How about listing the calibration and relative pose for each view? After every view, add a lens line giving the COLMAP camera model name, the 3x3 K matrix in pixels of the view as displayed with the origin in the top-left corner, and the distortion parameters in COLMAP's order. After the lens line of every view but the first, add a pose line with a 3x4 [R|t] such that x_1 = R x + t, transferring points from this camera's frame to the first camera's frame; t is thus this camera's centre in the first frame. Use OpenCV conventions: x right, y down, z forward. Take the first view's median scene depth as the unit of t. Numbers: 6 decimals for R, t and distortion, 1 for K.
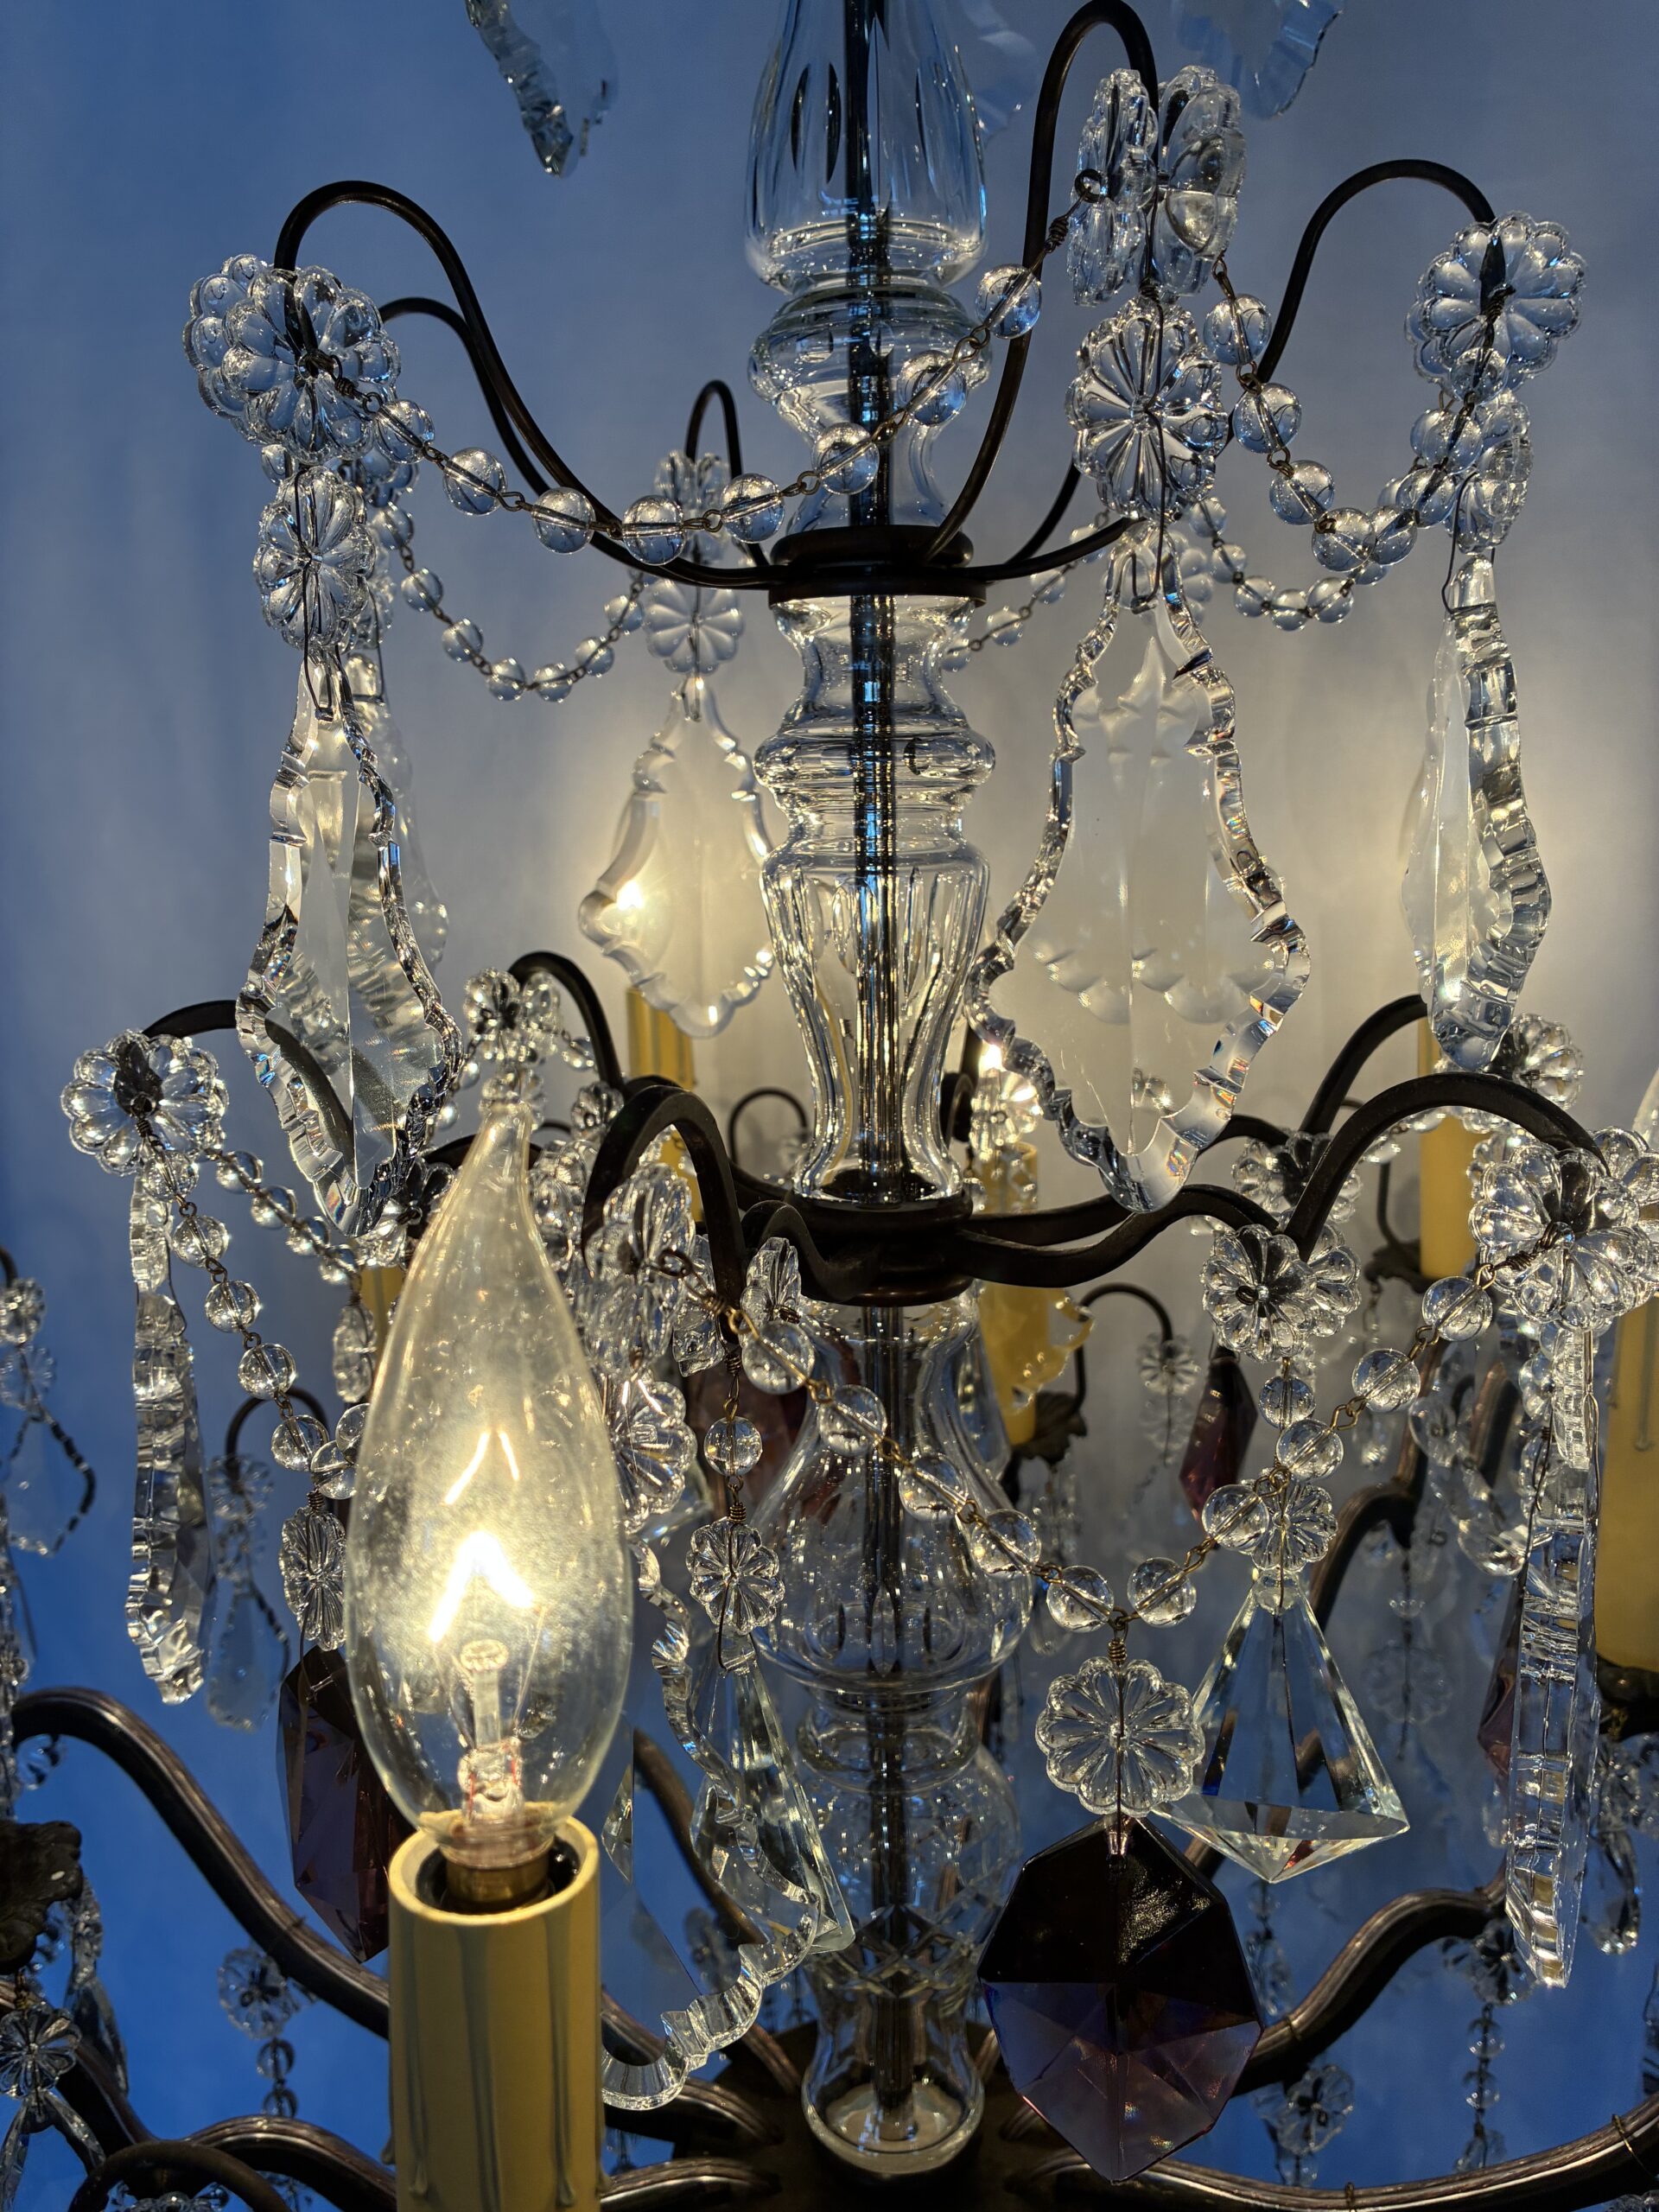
lens RADIAL K [[1777.7, 0, 829.5], [0, 1777.7, 1106.0], [0, 0, 1]] dist [-0.008464, -0.007501]
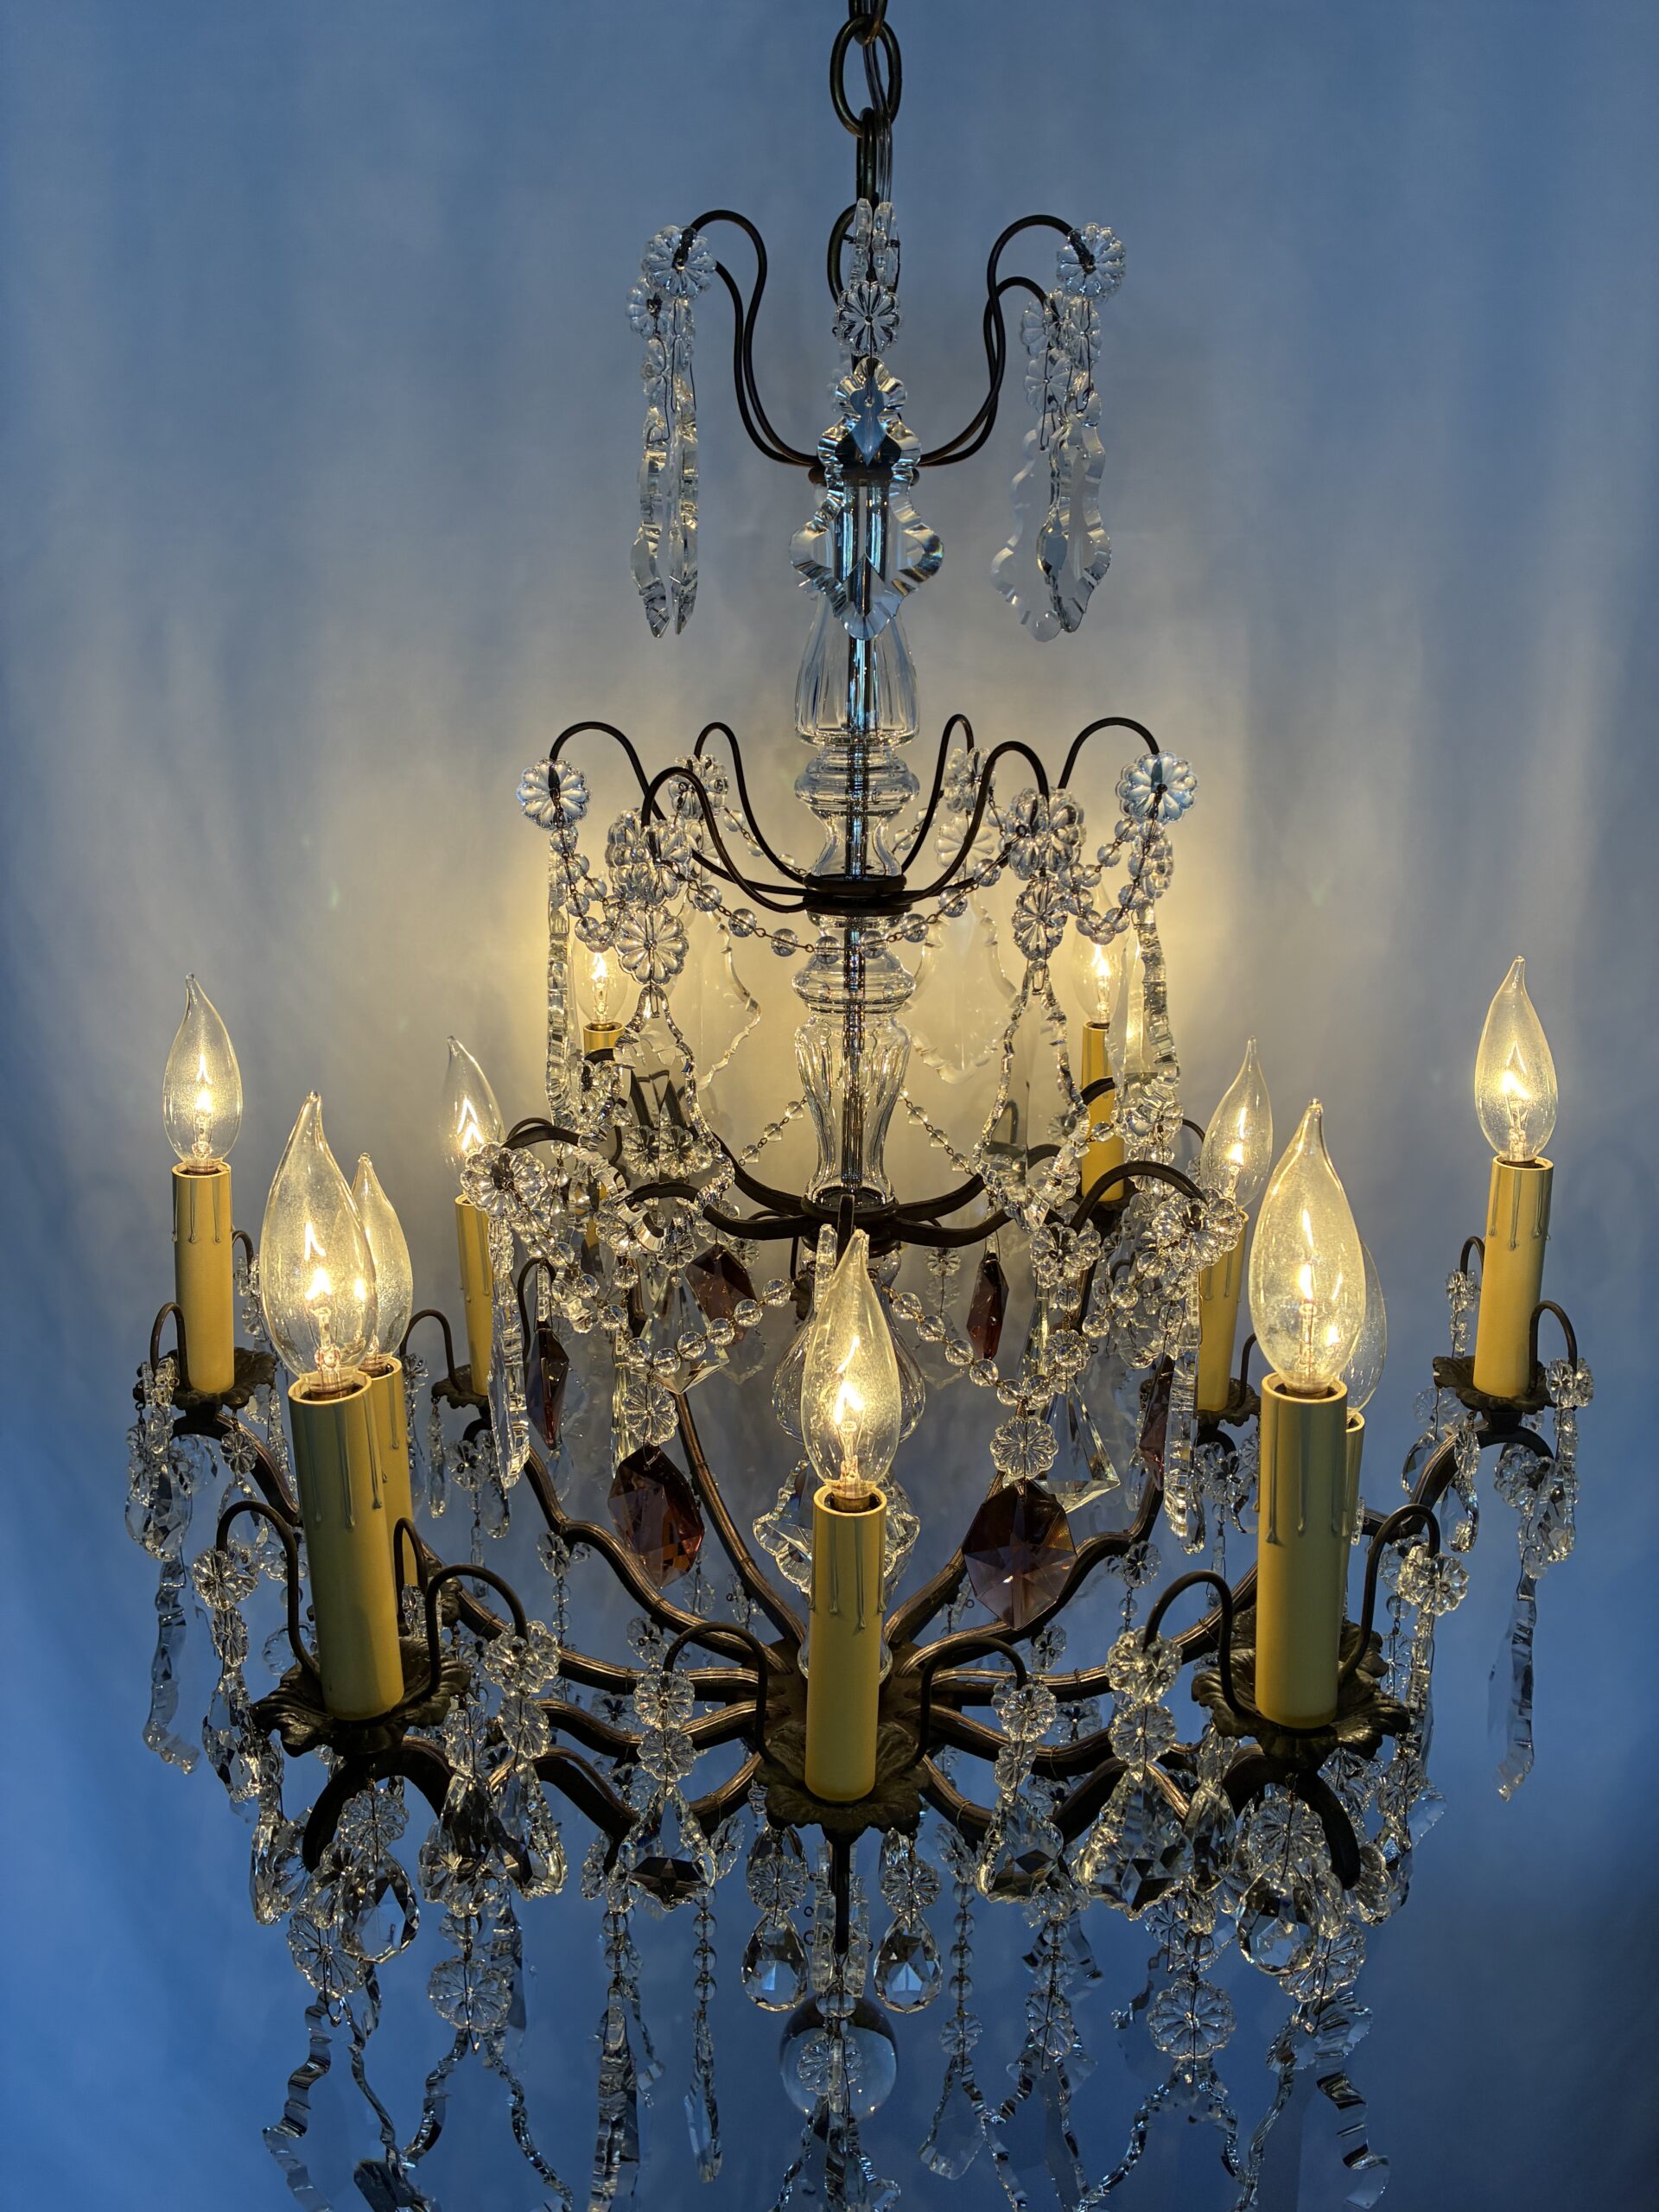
lens RADIAL K [[1777.7, 0, 829.5], [0, 1777.7, 1106.0], [0, 0, 1]] dist [-0.008464, -0.007501]
pose [[0.972042, -0.042187, 0.230987, -0.563838], [0.016706, 0.993660, 0.111177, -0.342399], [-0.234213, -0.104210, 0.966584, -1.104155]]
